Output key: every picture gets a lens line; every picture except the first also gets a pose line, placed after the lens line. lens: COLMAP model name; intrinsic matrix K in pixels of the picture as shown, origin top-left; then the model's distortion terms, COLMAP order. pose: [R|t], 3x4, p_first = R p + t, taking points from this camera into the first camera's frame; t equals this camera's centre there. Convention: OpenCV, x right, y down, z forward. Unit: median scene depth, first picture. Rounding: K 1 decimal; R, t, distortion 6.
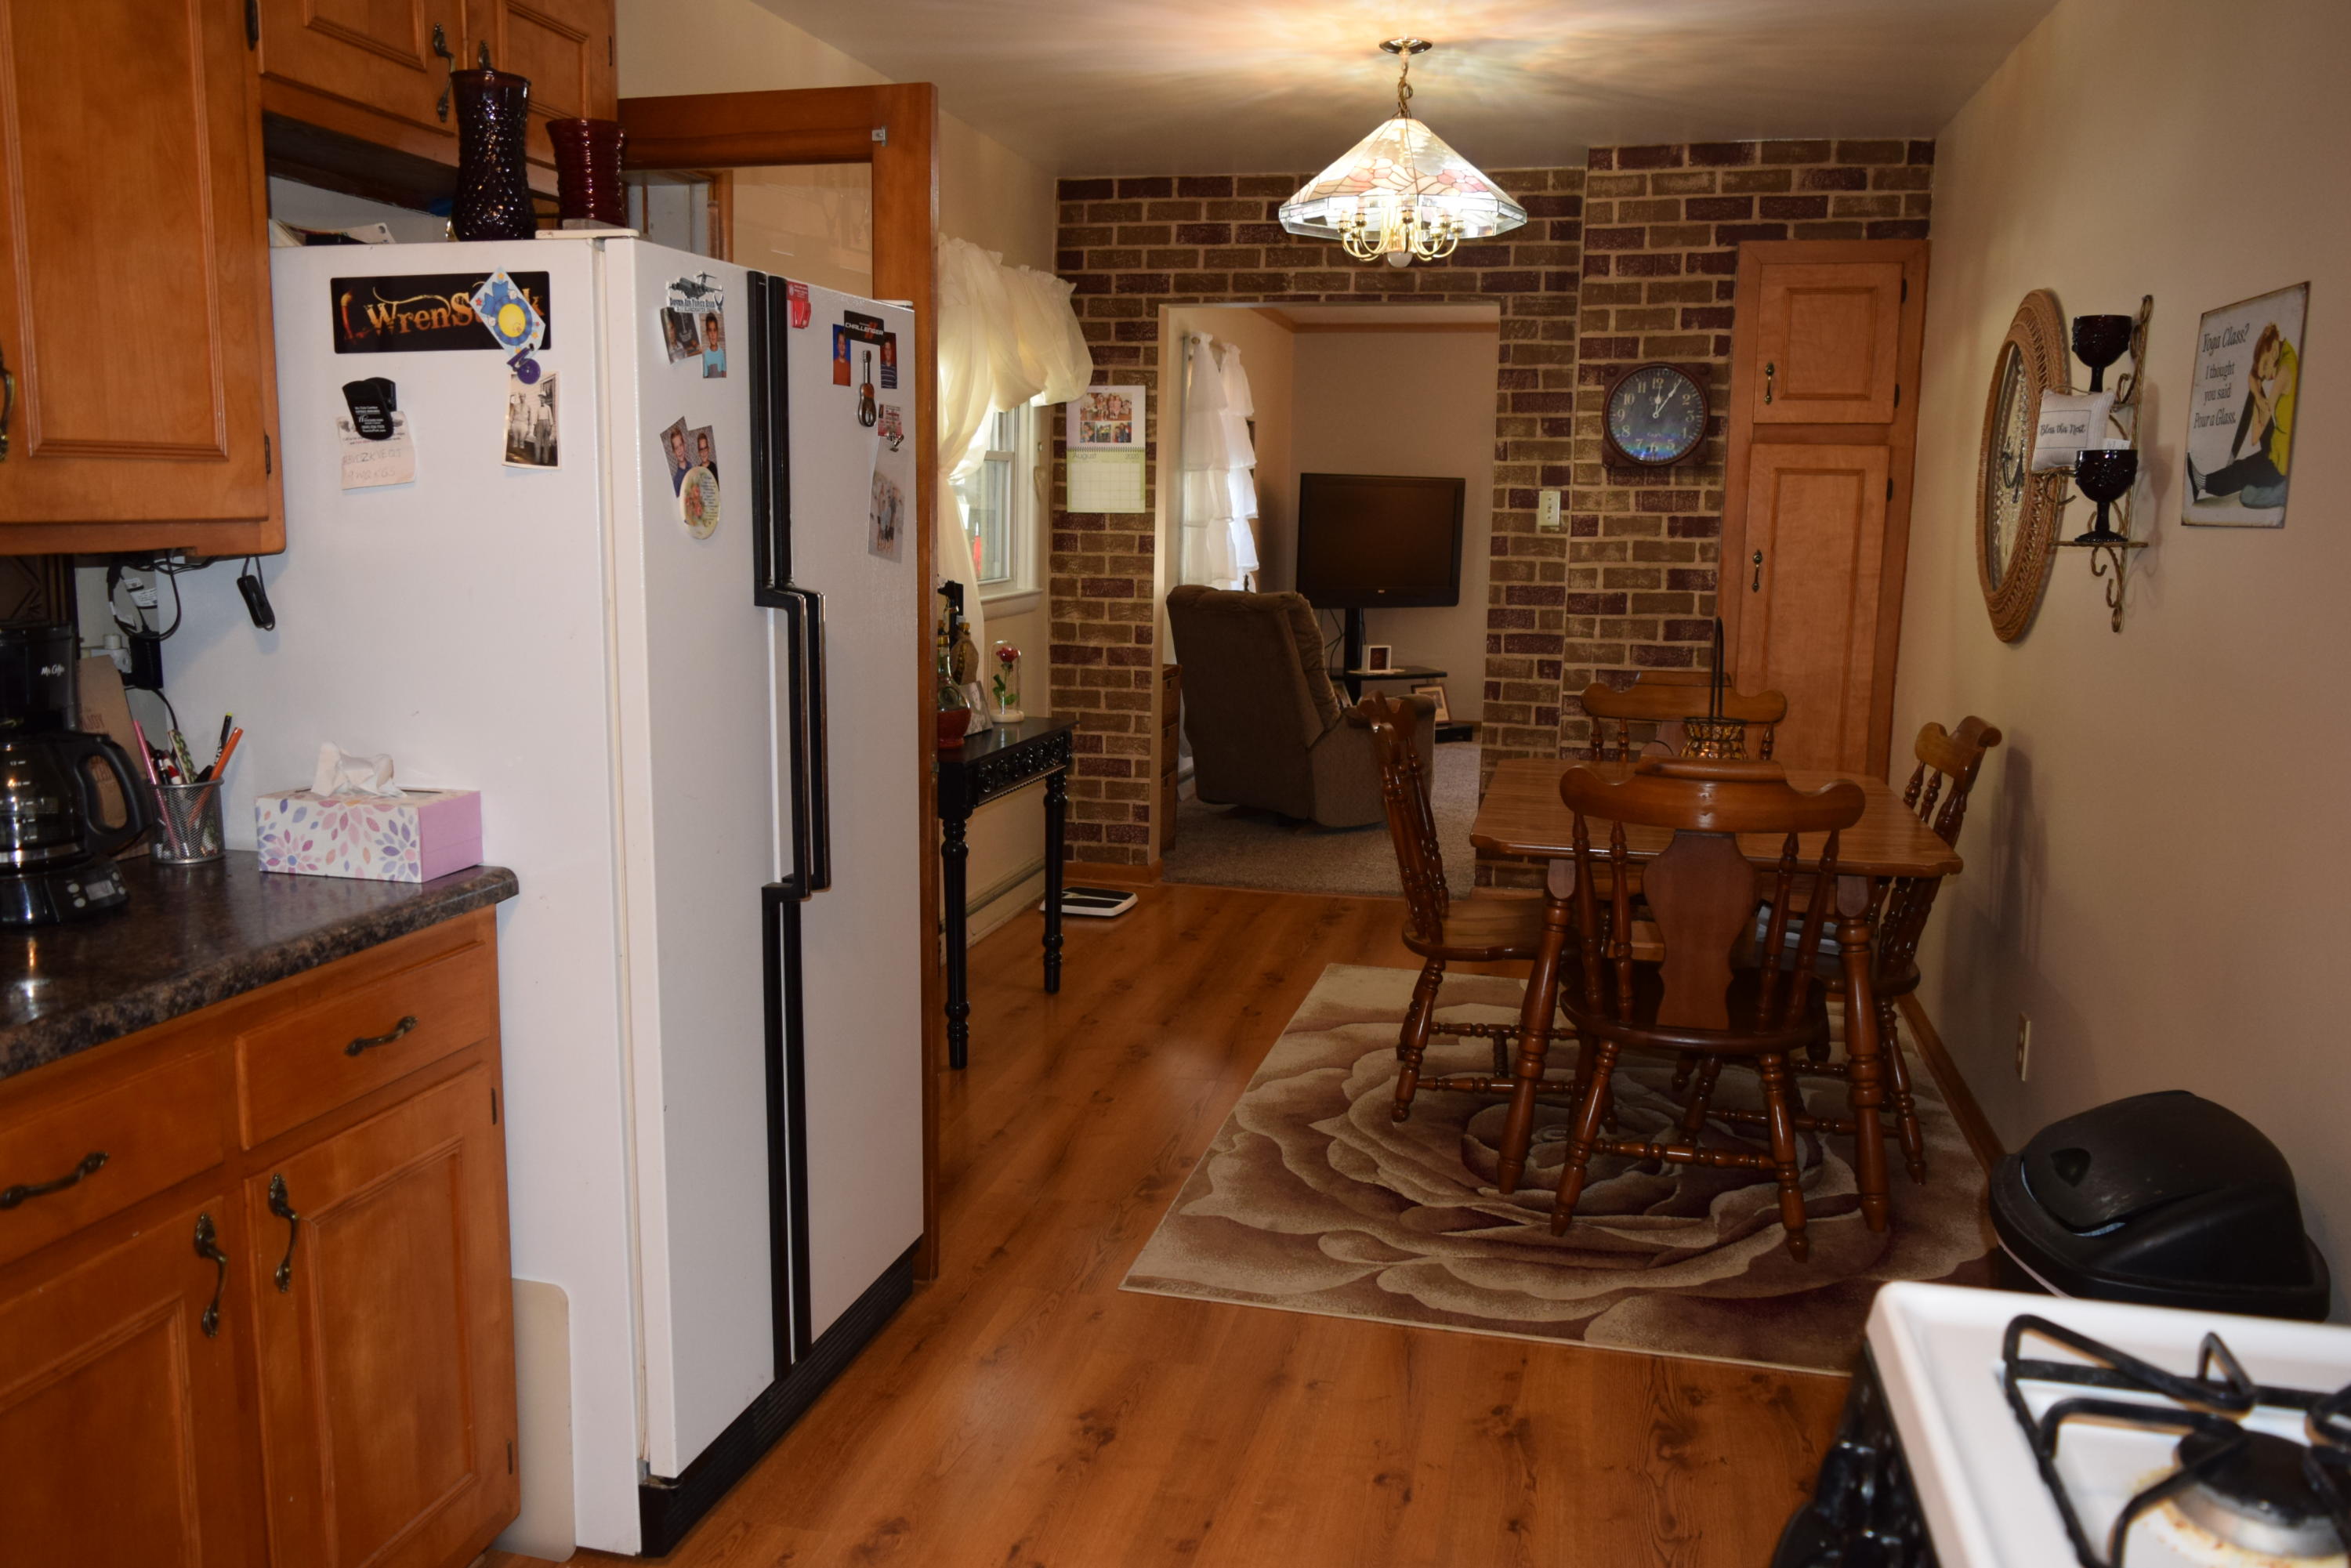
lens RADIAL K [[1818.4, 0, 1188.8], [0, 1818.4, 783.1], [0, 0, 1]] dist [-0.022013, 0.011274]
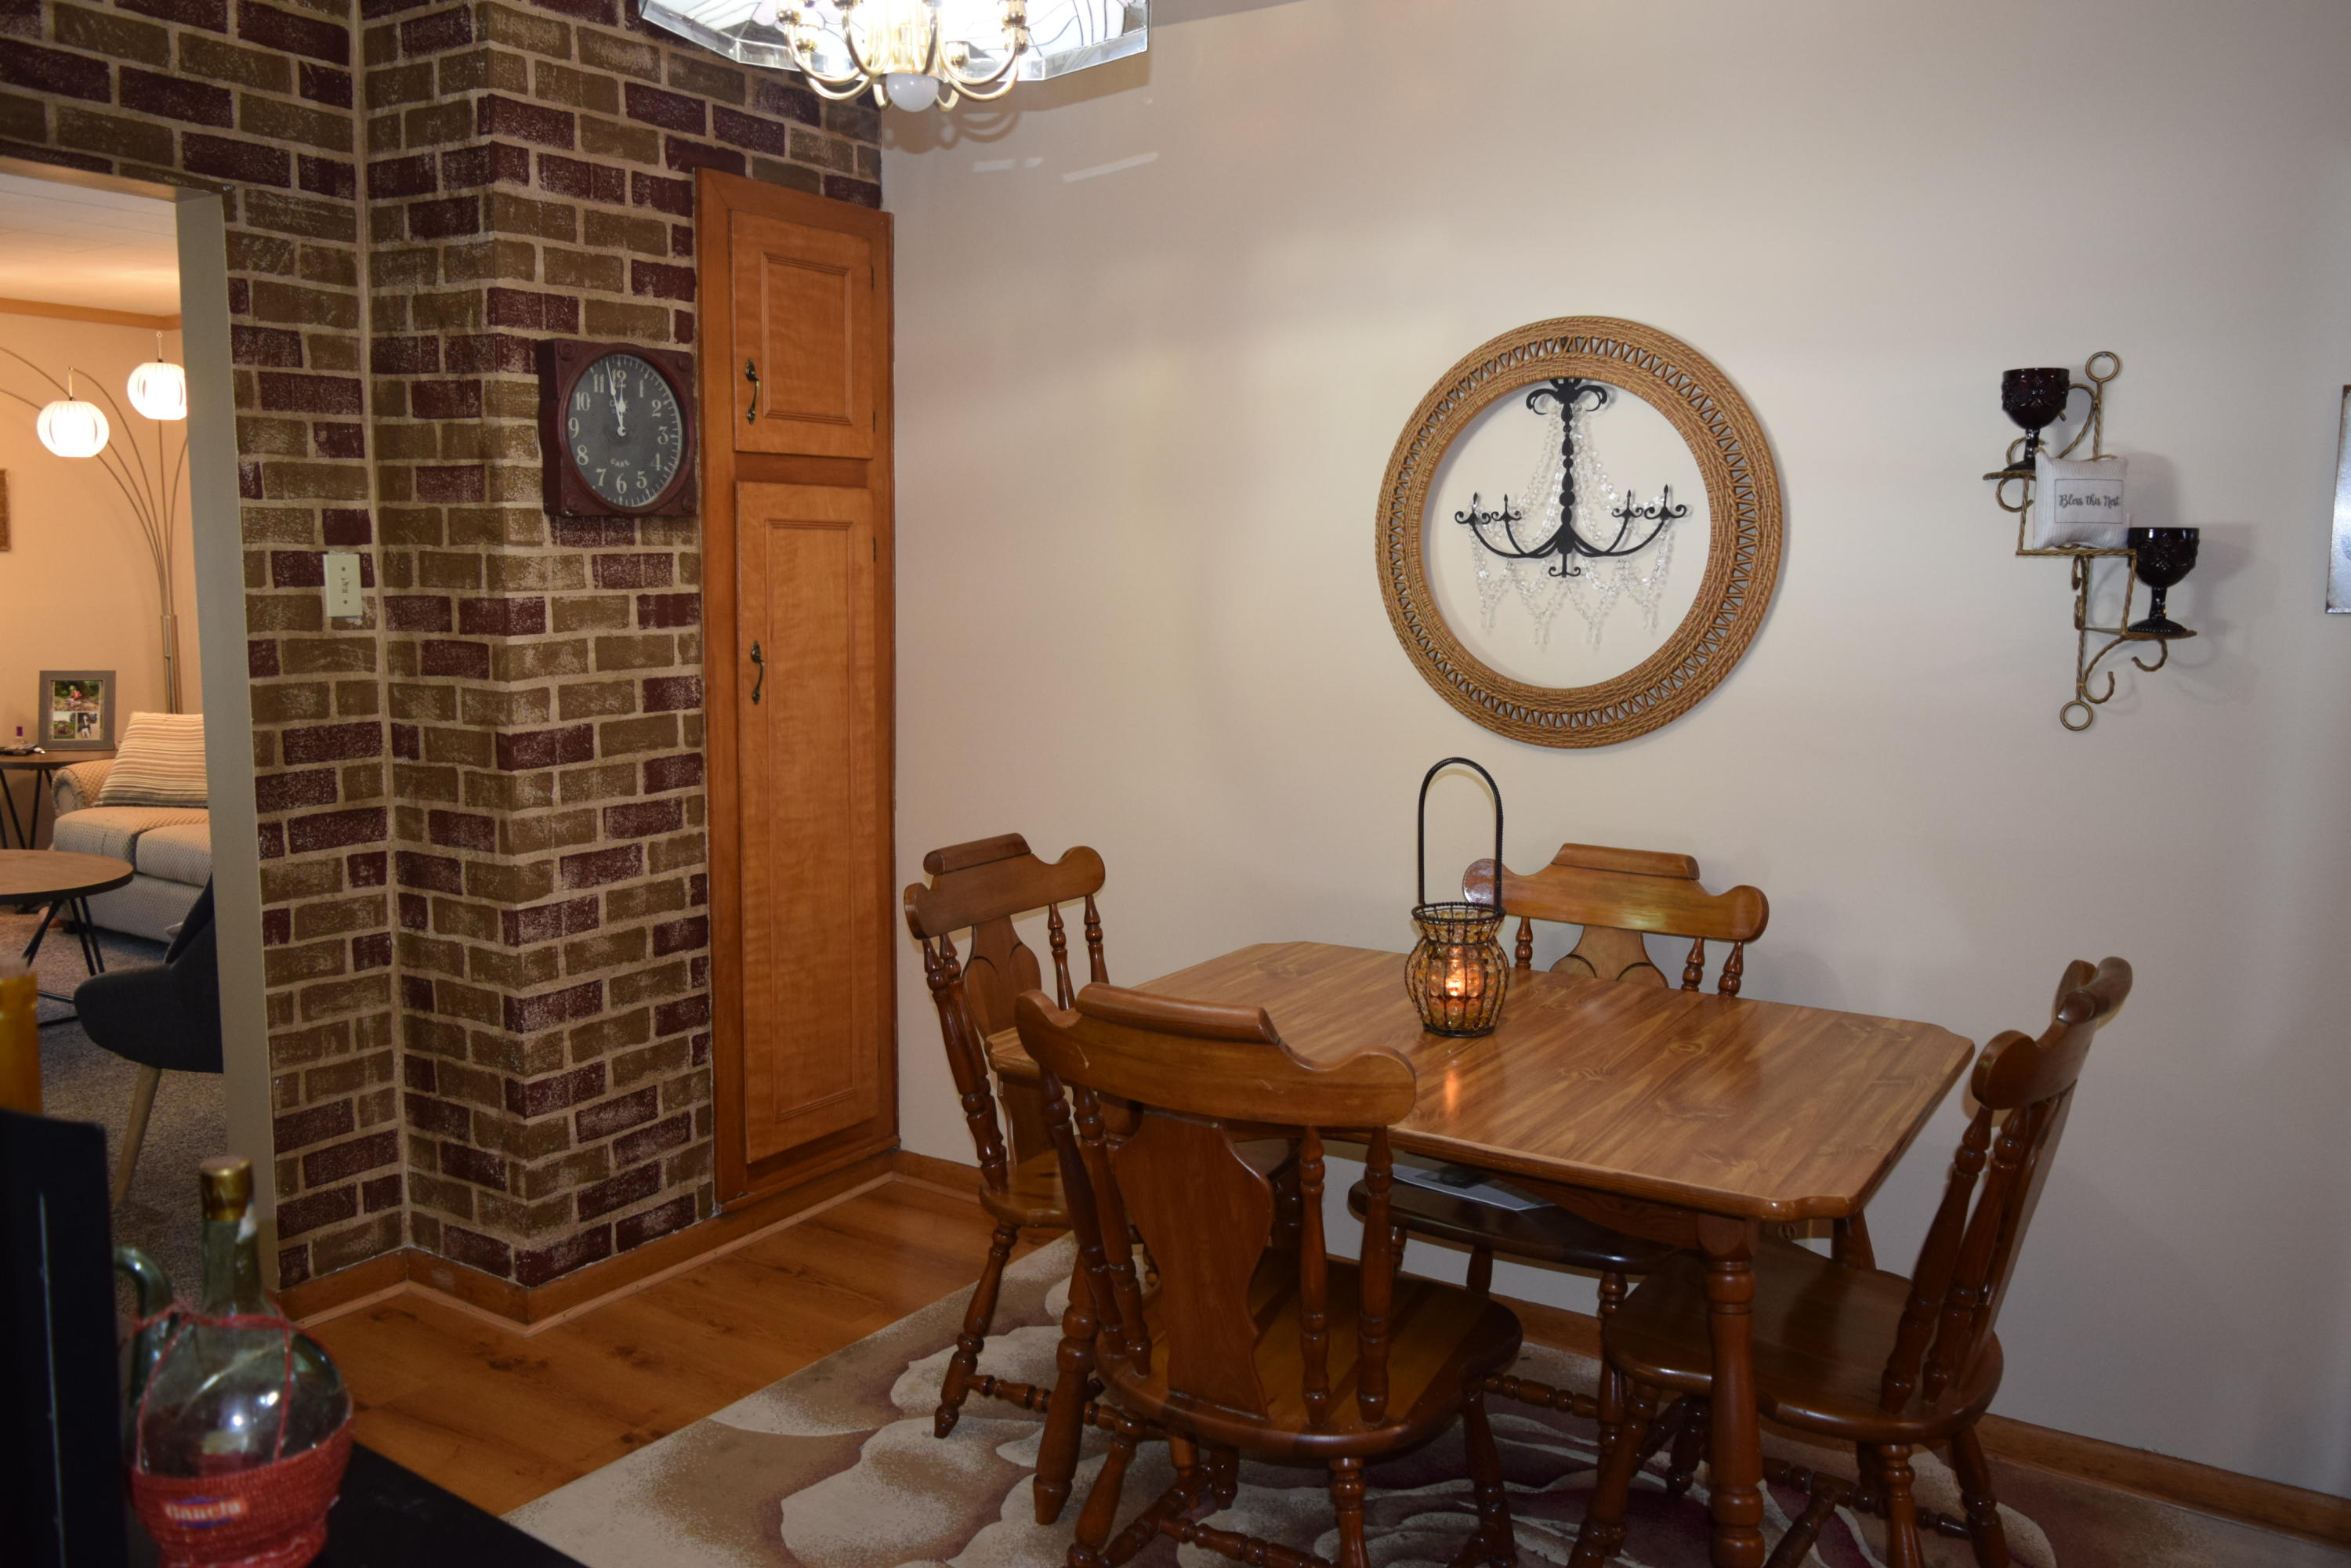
lens RADIAL K [[1818.4, 0, 1186.3], [0, 1818.4, 781.1], [0, 0, 1]] dist [-0.022013, 0.011274]
pose [[0.334756, -0.128677, 0.933478, -0.258293], [0.143006, 0.986095, 0.084646, -0.109825], [-0.931390, 0.105157, 0.348503, 0.615483]]
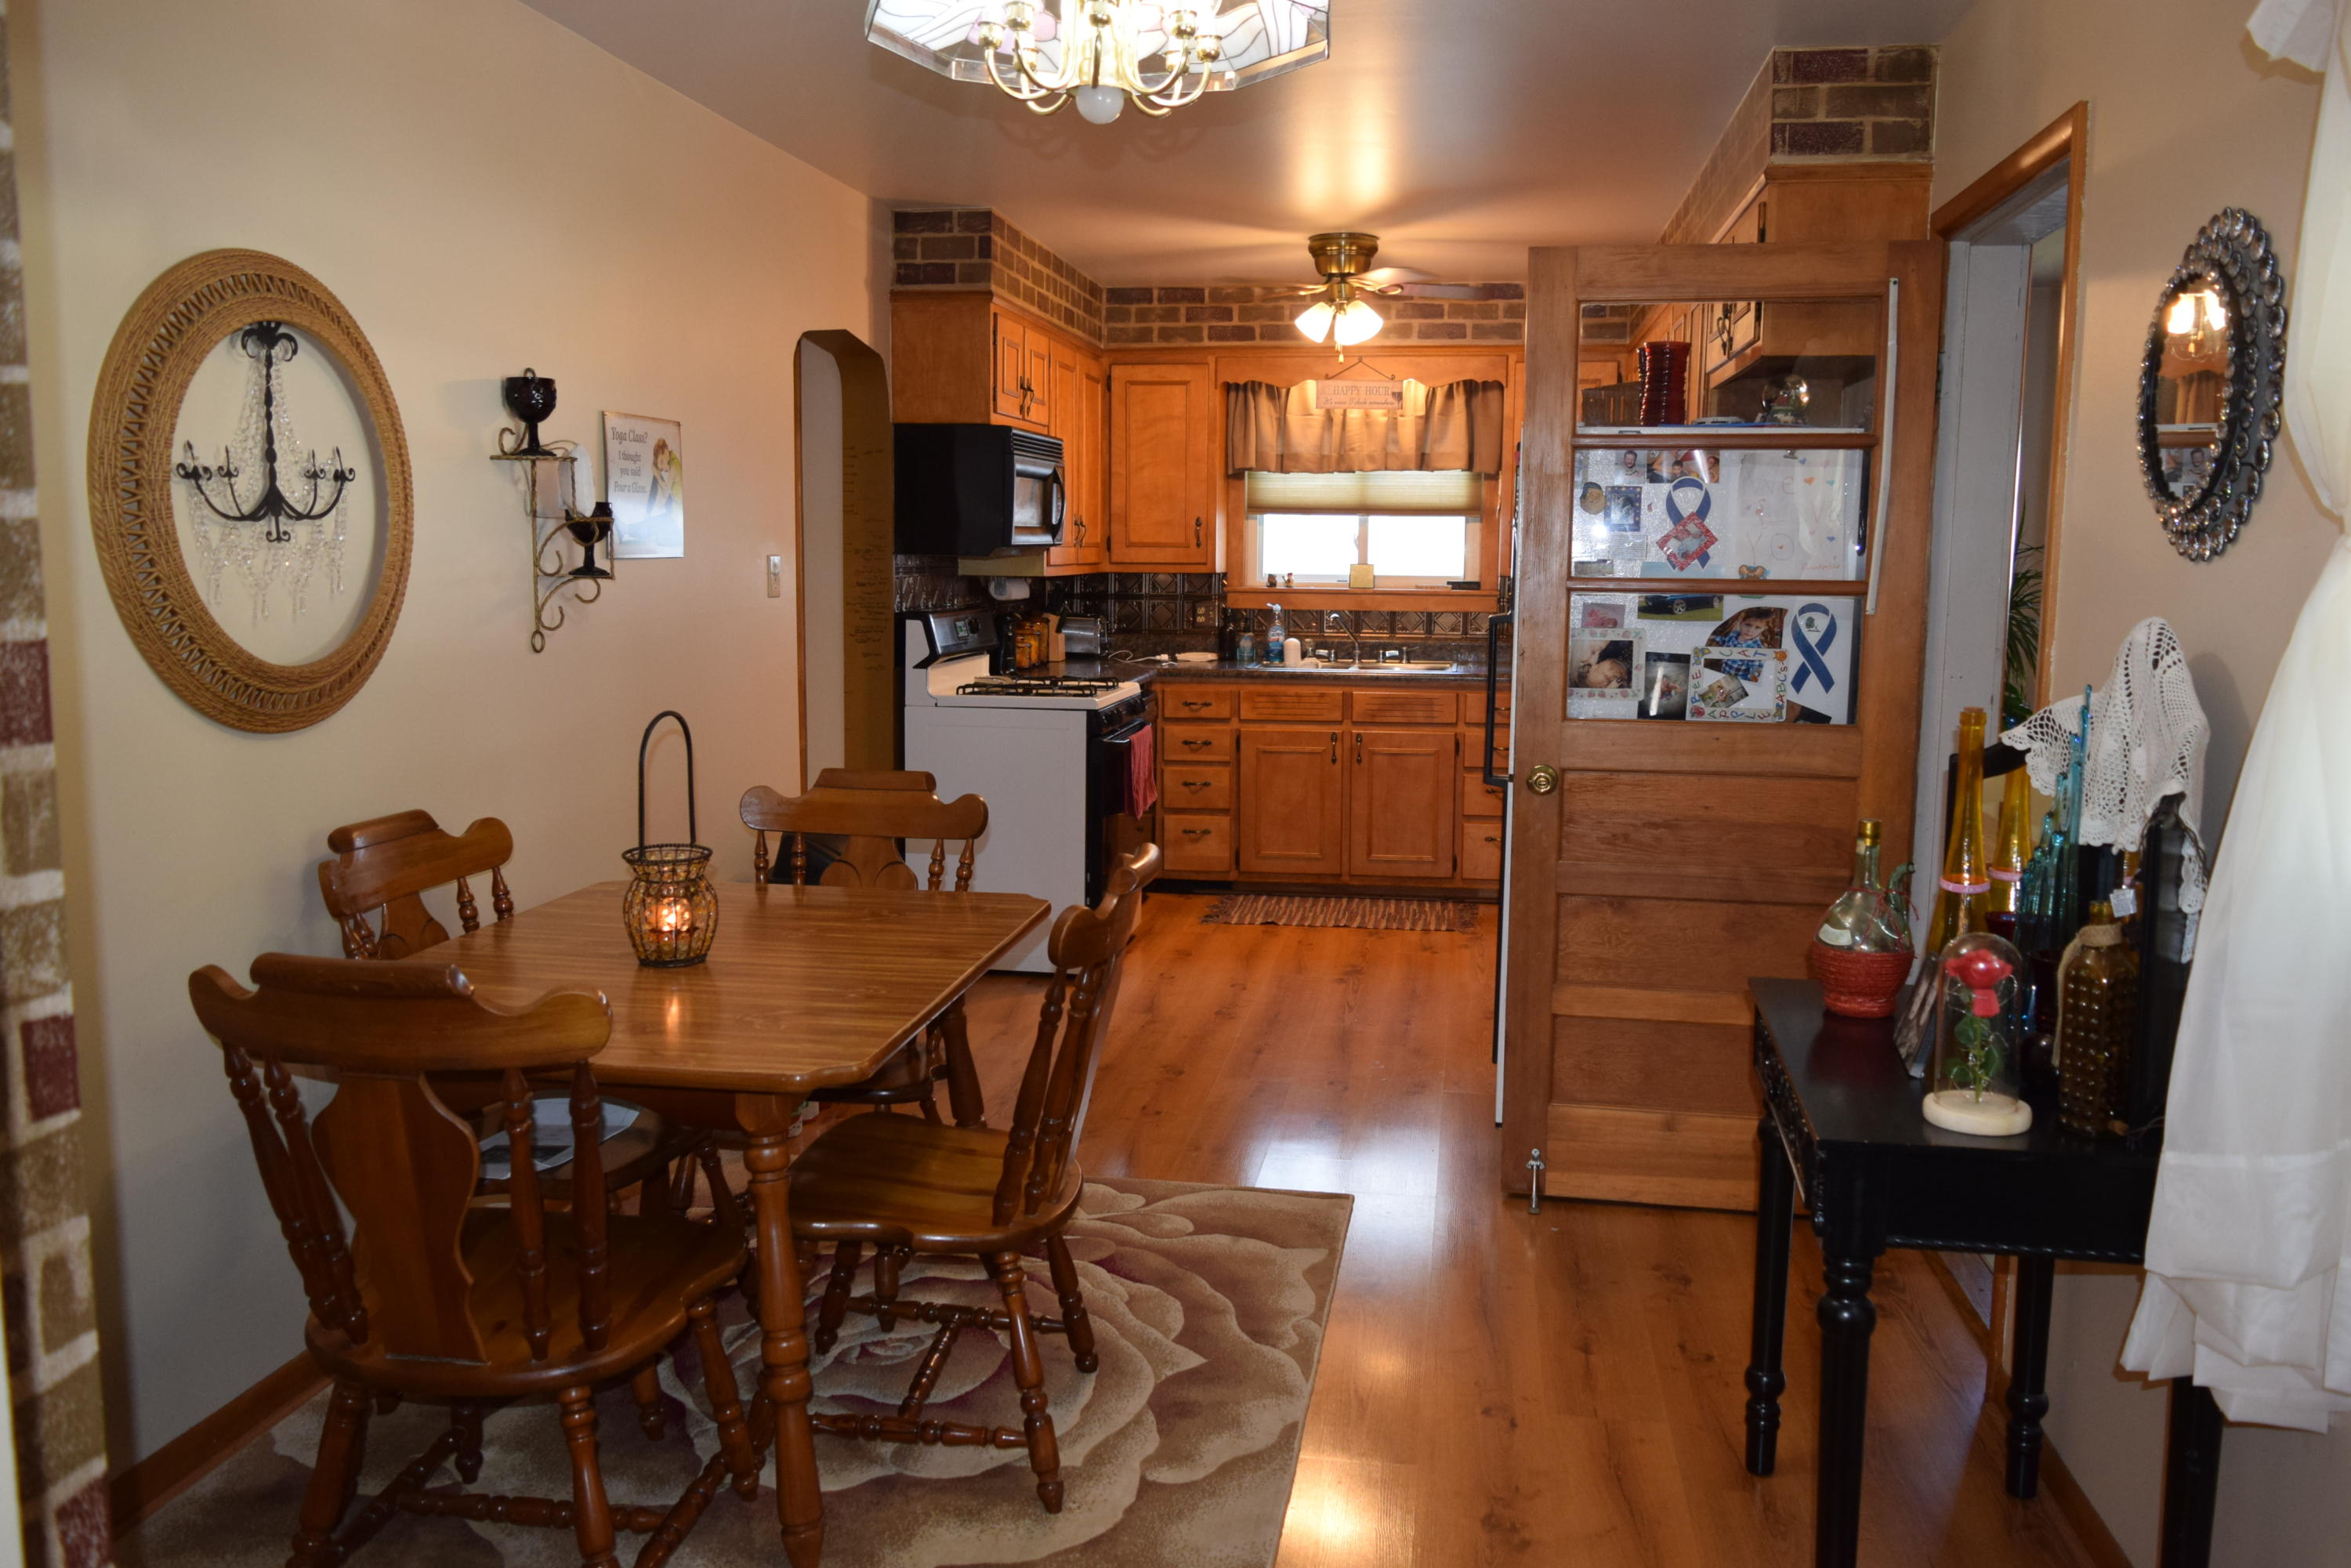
lens RADIAL K [[1818.4, 0, 1183.5], [0, 1818.4, 781.6], [0, 0, 1]] dist [-0.022013, 0.011274]
pose [[-0.997500, -0.019122, -0.068025, 0.097375], [-0.037592, 0.958755, 0.281739, -0.196552], [0.059832, 0.283591, -0.957077, 1.220339]]
